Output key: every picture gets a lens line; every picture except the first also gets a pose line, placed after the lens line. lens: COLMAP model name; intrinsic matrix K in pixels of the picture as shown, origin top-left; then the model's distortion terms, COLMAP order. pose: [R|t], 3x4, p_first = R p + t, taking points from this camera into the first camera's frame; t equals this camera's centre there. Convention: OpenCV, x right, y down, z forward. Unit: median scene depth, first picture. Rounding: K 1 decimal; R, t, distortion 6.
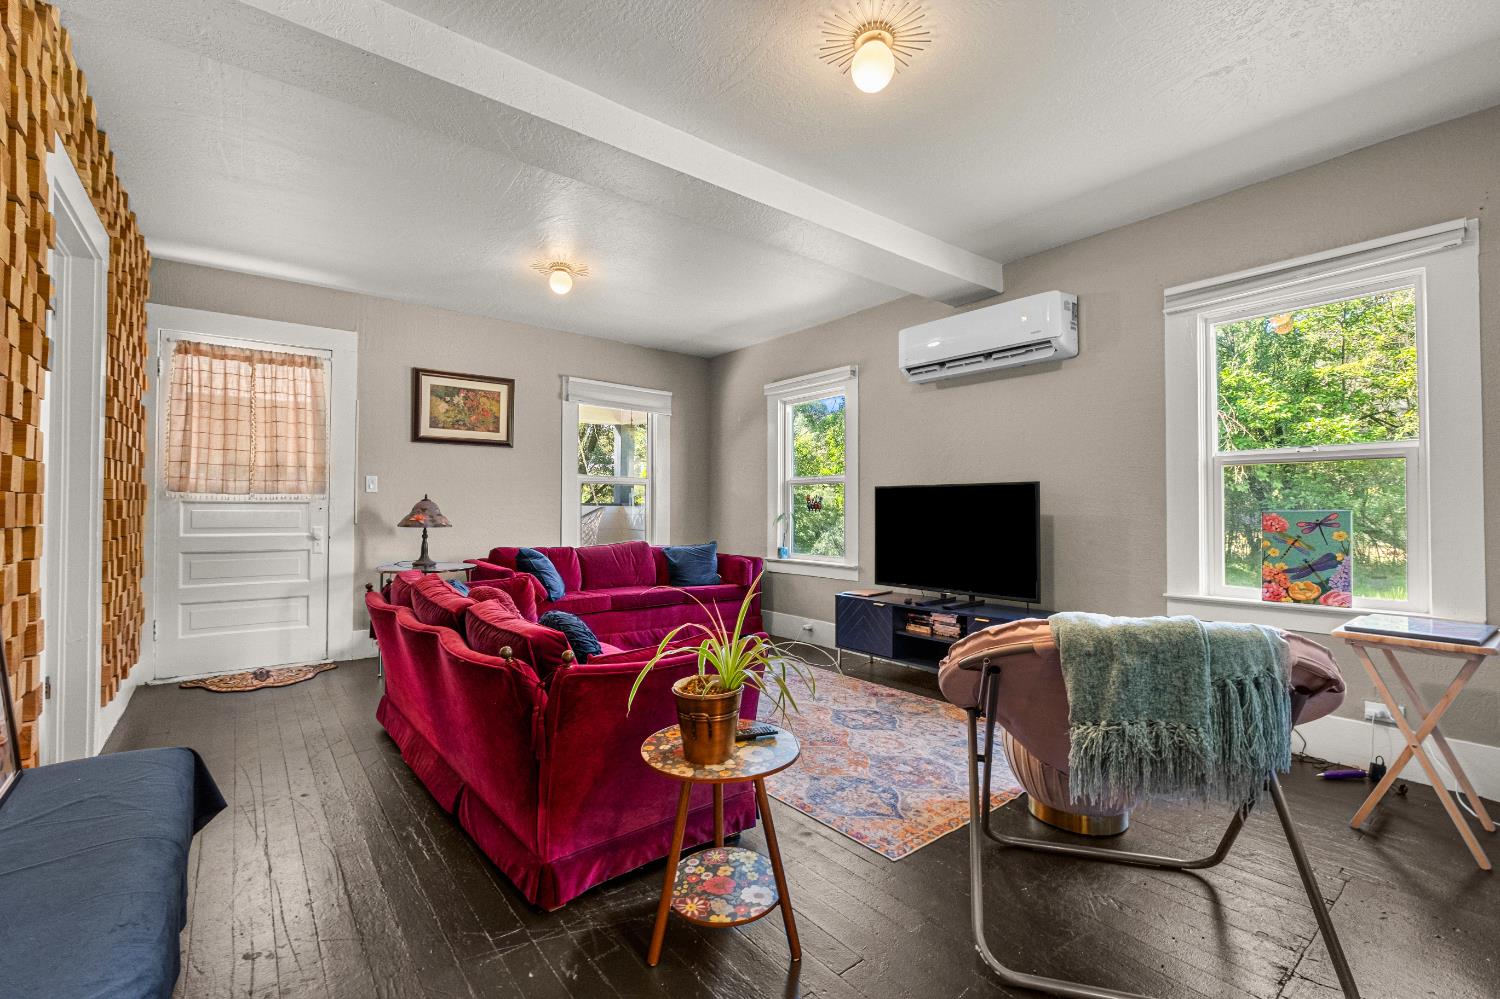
lens RADIAL K [[648.4, 0, 747.1], [0, 648.4, 495.2], [0, 0, 1]] dist [-0.006900, 0.001086]
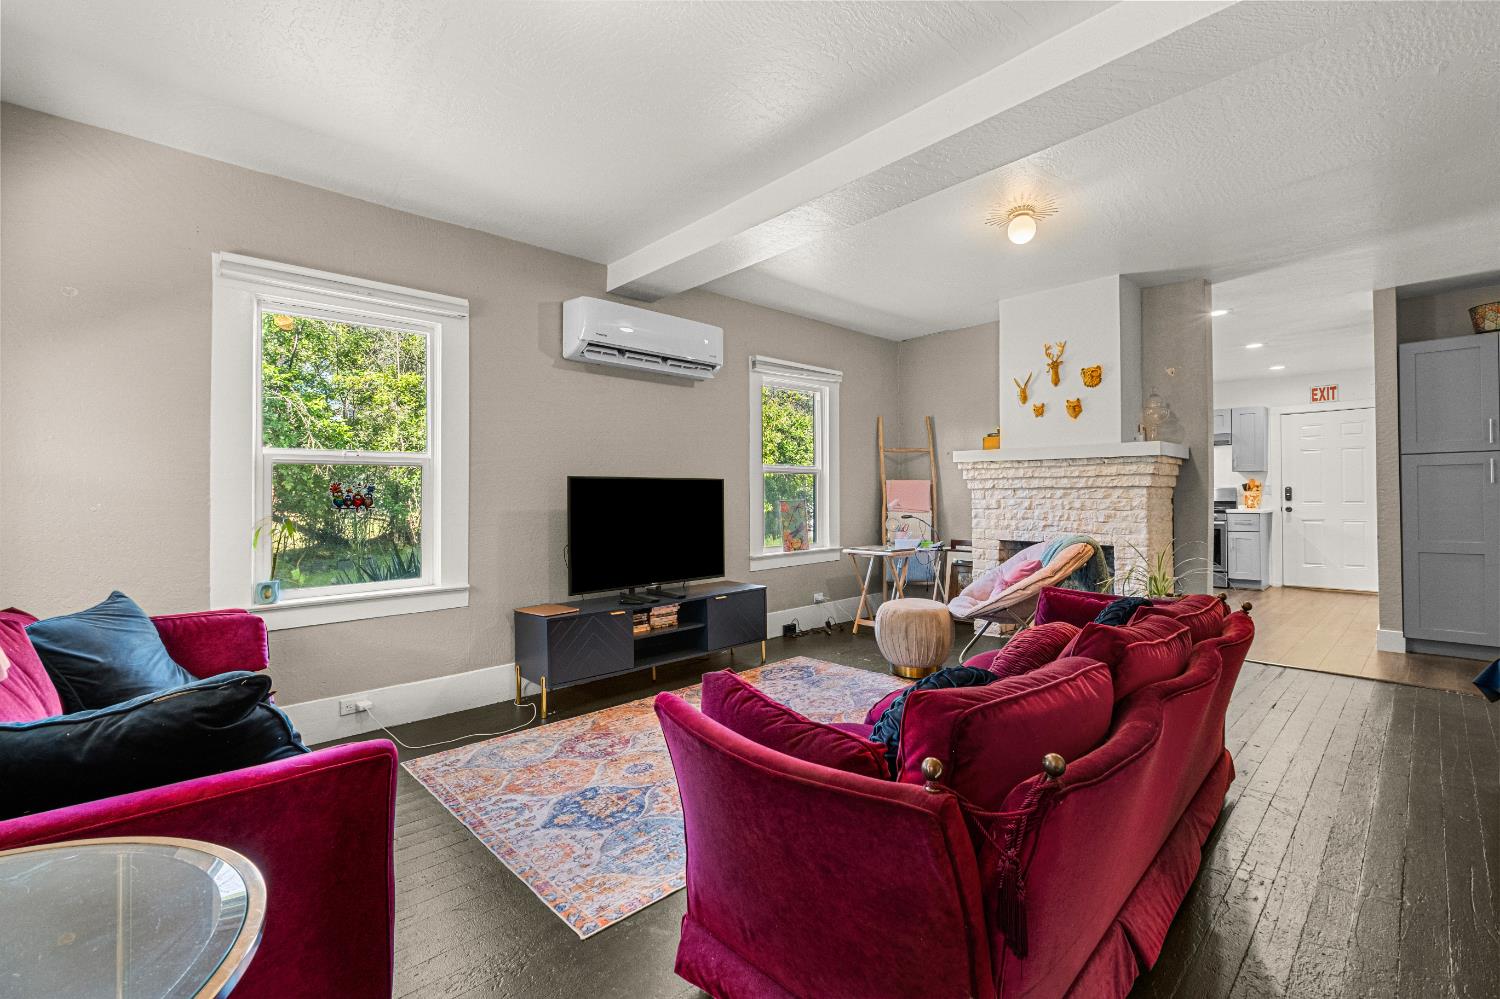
lens RADIAL K [[648.4, 0, 744.8], [0, 648.4, 500.0], [0, 0, 1]] dist [-0.006900, 0.001086]
pose [[-0.089396, -0.003524, 0.995990, -0.663053], [-0.008911, 0.999957, 0.002738, 0.013047], [-0.995956, -0.008630, -0.089423, 0.891361]]
